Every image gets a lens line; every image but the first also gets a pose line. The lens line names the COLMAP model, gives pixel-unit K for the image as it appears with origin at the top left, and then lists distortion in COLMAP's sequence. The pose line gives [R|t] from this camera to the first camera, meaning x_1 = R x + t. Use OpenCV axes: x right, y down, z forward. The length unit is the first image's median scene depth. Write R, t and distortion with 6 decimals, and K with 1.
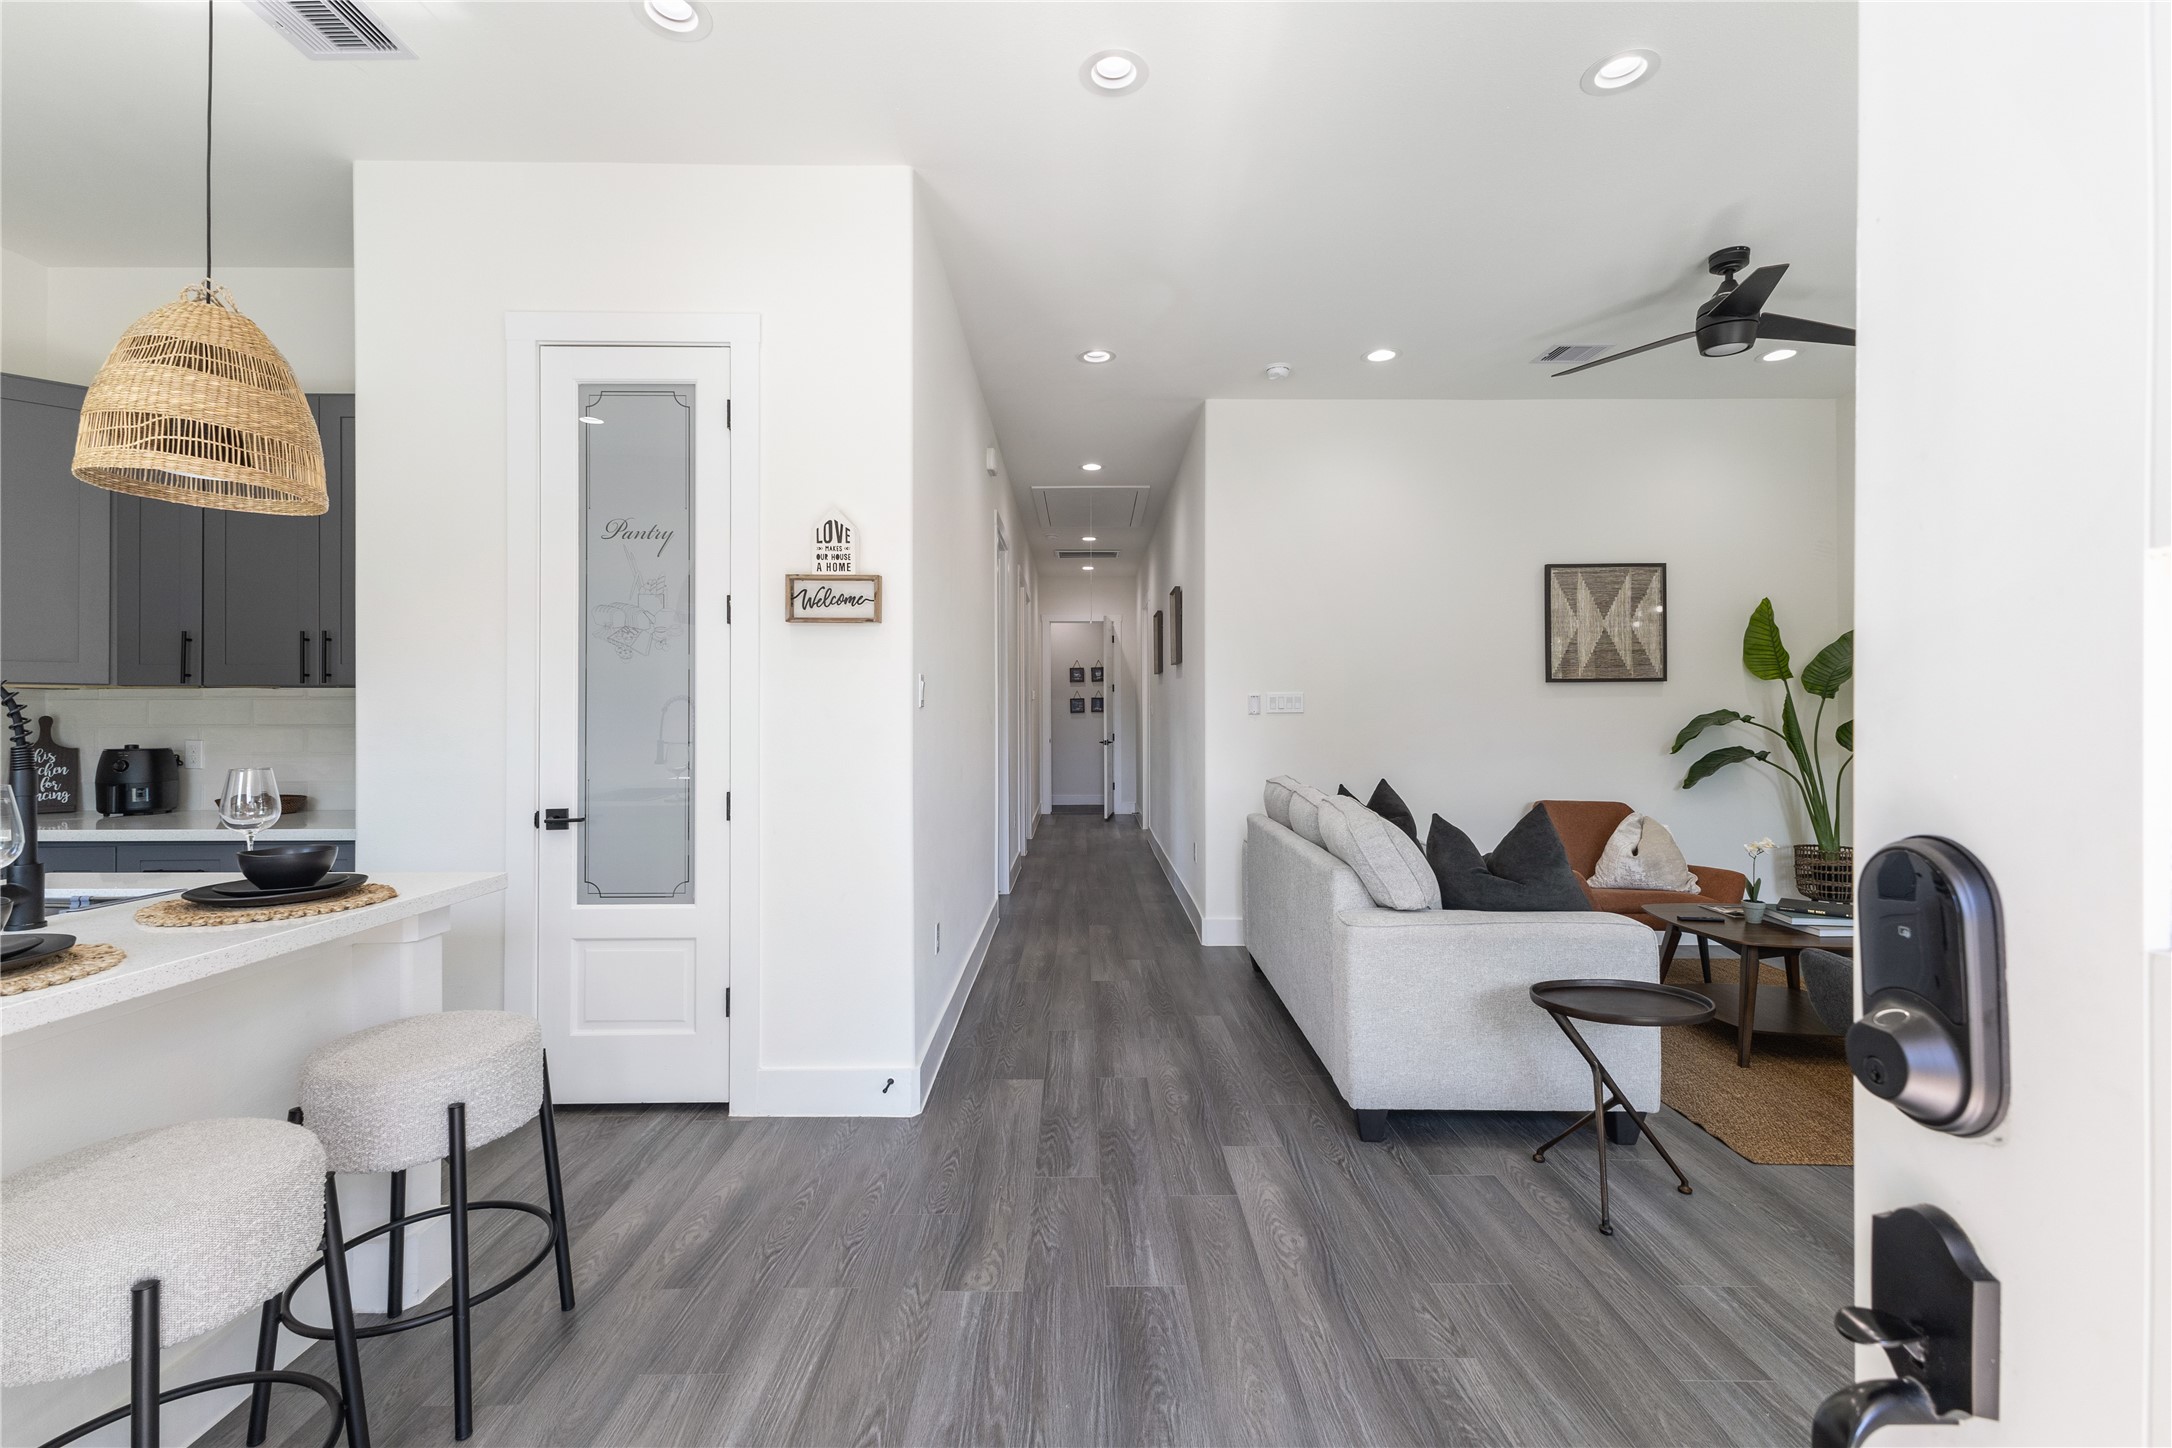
lens RADIAL K [[940.7, 0, 1093.8], [0, 940.7, 711.1], [0, 0, 1]] dist [0.002414, 0.000025]
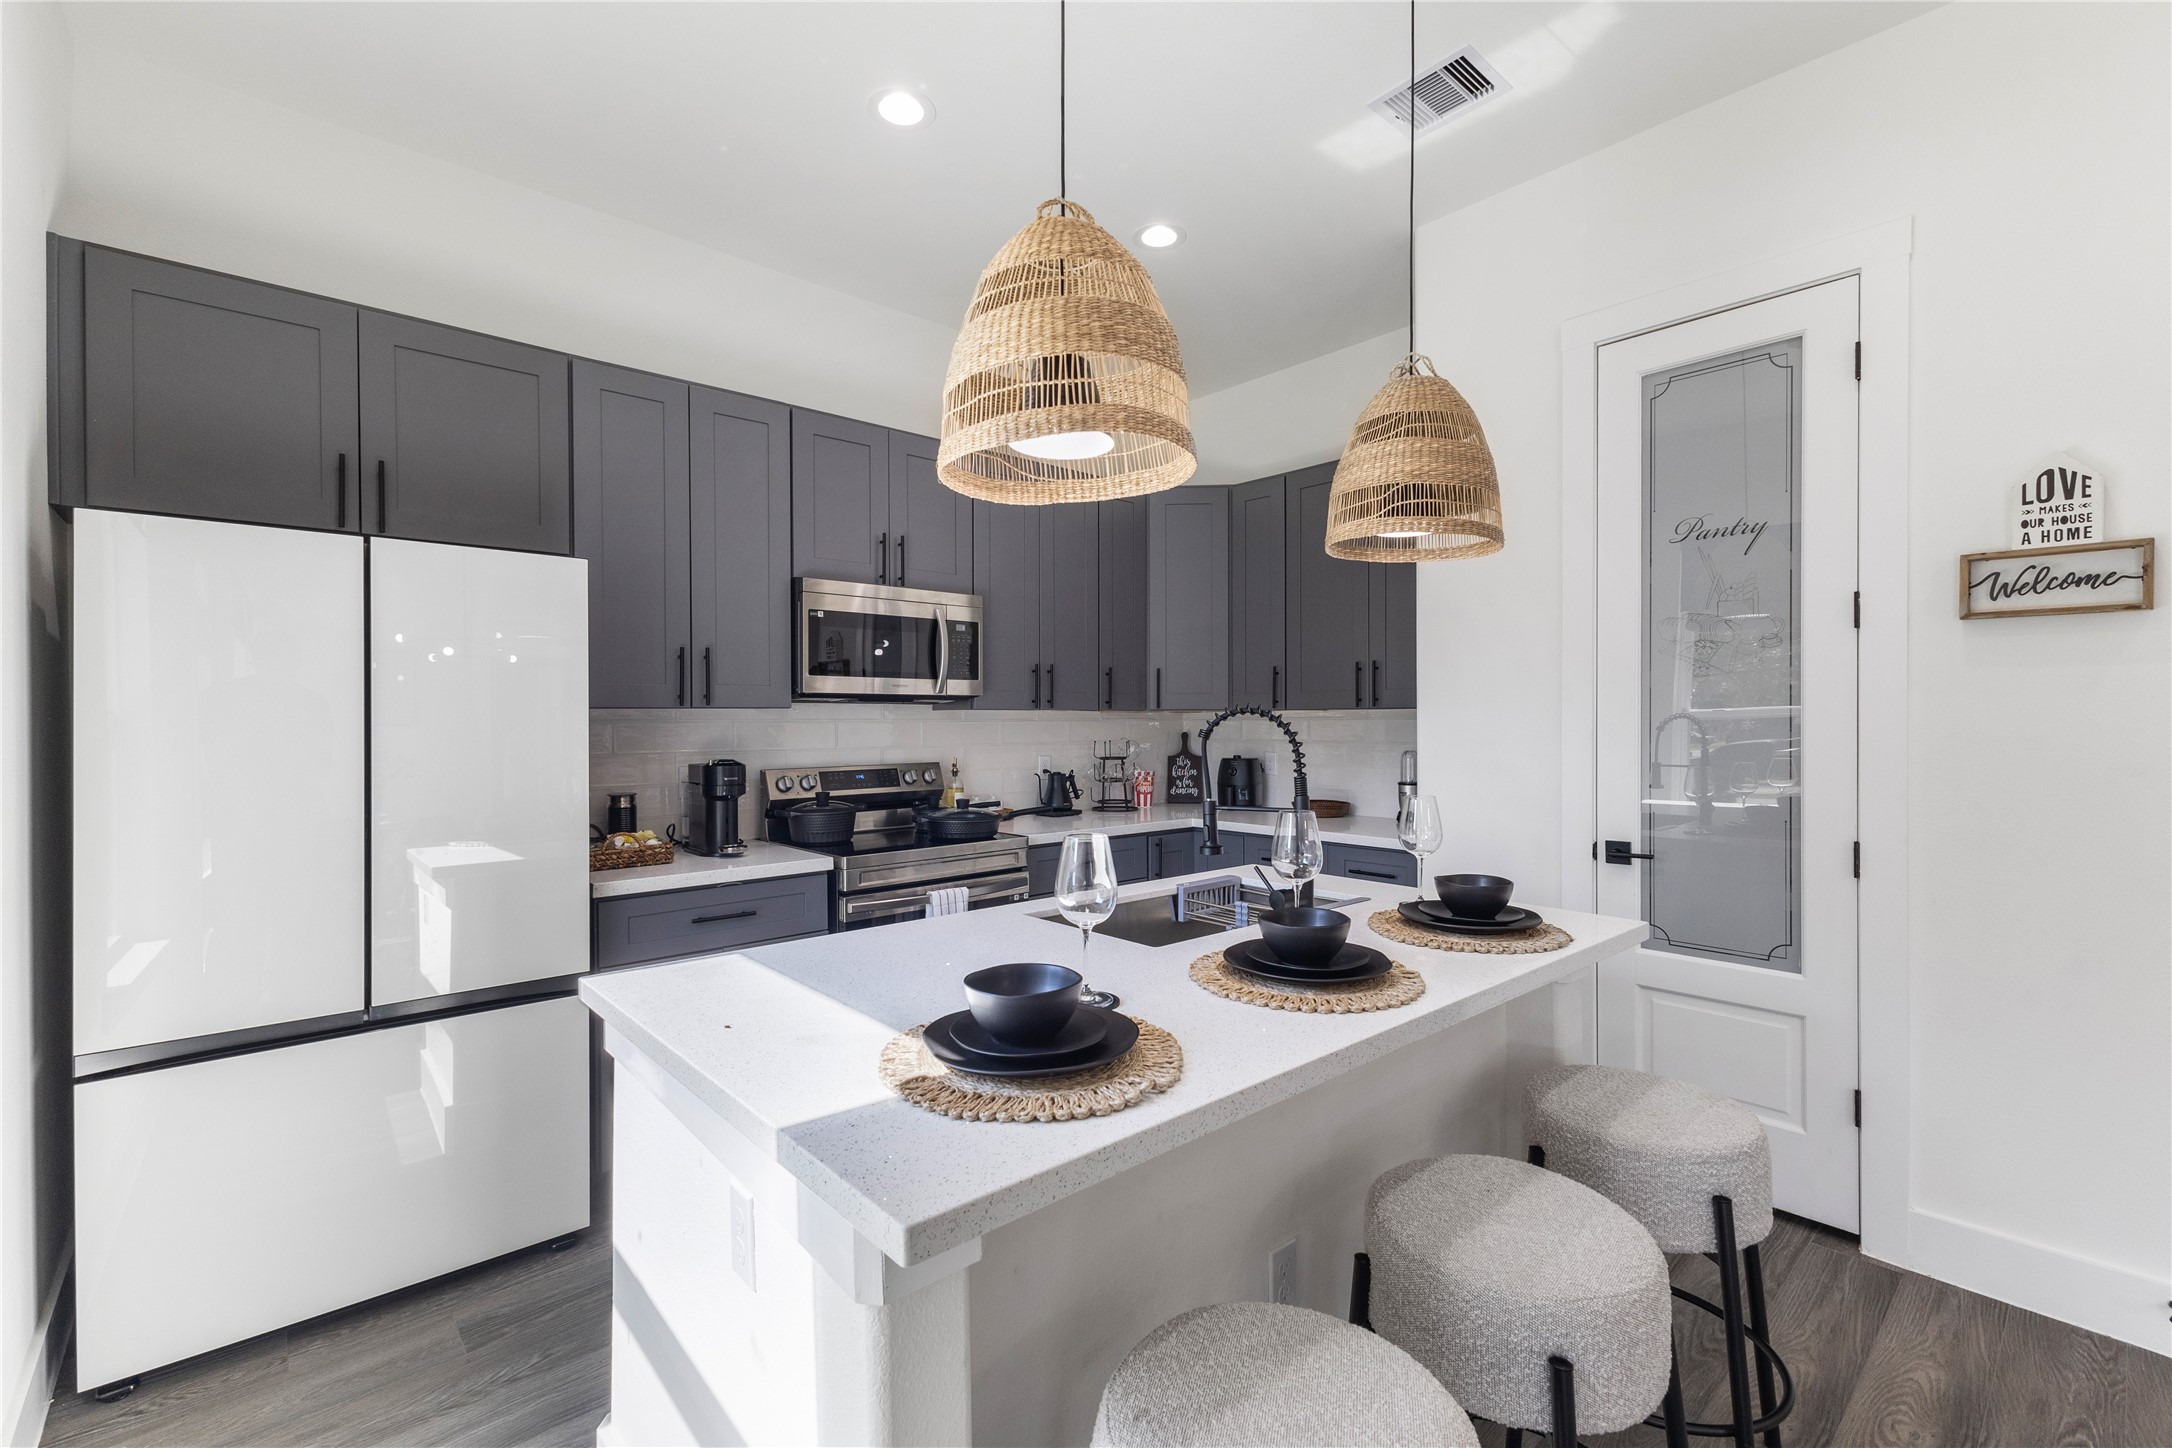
lens RADIAL K [[940.7, 0, 1090.0], [0, 940.7, 727.3], [0, 0, 1]] dist [0.002414, 0.000025]
pose [[0.651440, 0.004213, -0.758688, -0.206468], [0.006443, 0.999918, 0.011086, -0.022769], [0.758673, -0.012110, 0.651359, 0.000619]]
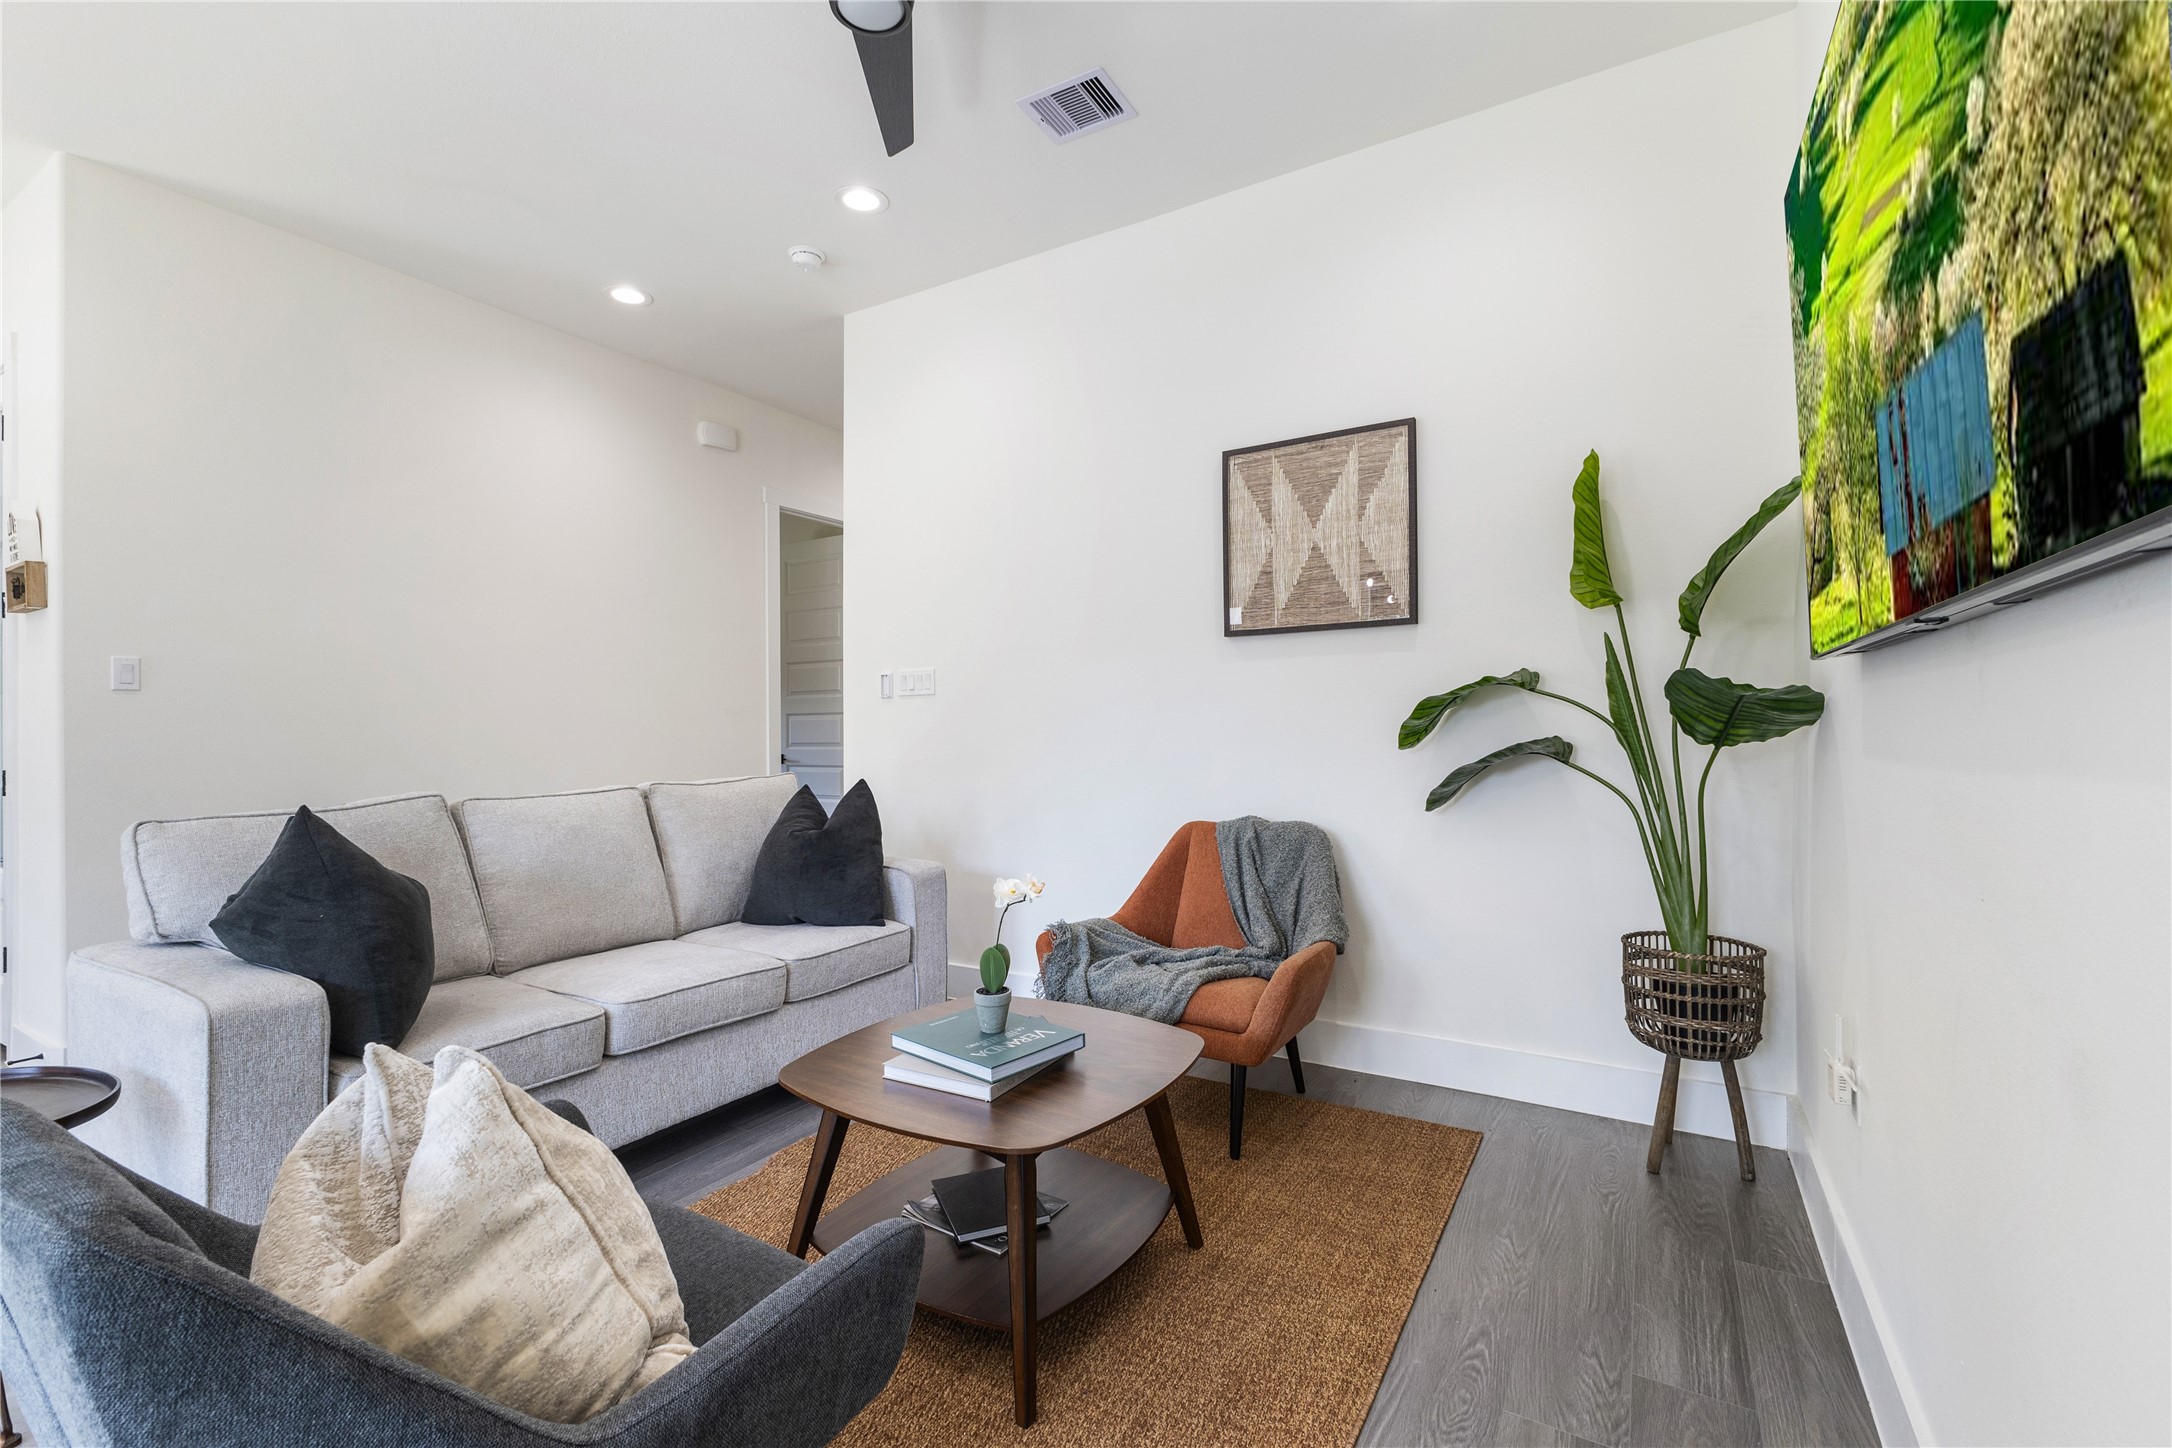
lens RADIAL K [[940.7, 0, 1090.9], [0, 940.7, 726.3], [0, 0, 1]] dist [0.002414, 0.000025]
pose [[0.853803, -0.005834, -0.520564, 1.274779], [0.009416, 0.999947, 0.004238, 0.045317], [0.520512, -0.008520, 0.853812, 0.710310]]
